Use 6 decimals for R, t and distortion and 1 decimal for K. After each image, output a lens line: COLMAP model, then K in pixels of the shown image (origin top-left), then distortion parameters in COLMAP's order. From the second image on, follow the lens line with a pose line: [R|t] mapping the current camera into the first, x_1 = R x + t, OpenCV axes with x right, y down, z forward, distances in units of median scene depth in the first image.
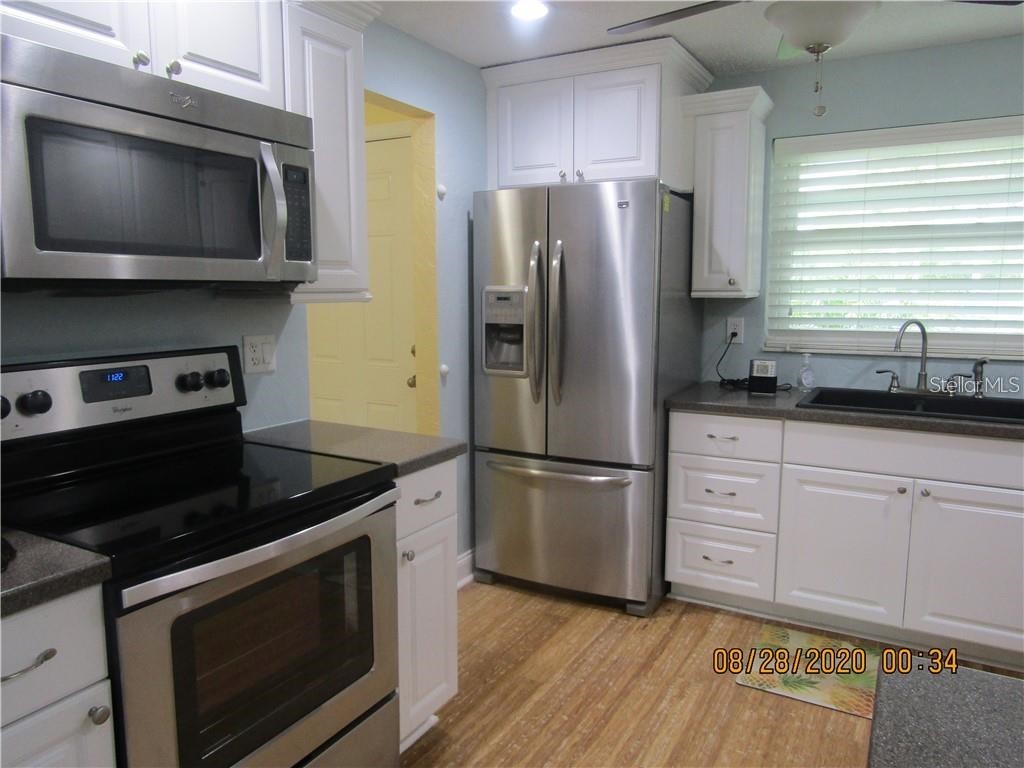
lens RADIAL K [[739.5, 0, 512.0], [0, 739.5, 384.0], [0, 0, 1]] dist [-0.015289, -0.001012]
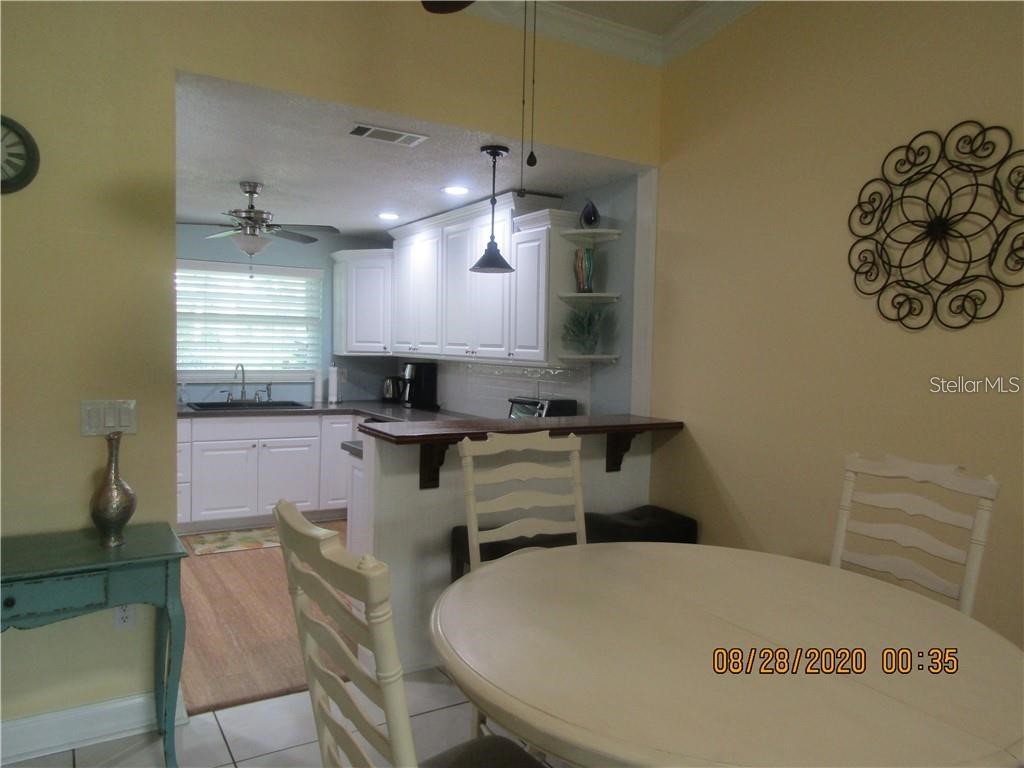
lens RADIAL K [[732.1, 0, 512.0], [0, 732.1, 384.0], [0, 0, 1]] dist [-0.012068, 0.004538]
pose [[0.476757, -0.029859, 0.878528, -0.821376], [0.092836, 0.995544, -0.016544, 0.066226], [-0.874119, 0.089446, 0.477404, -0.553998]]
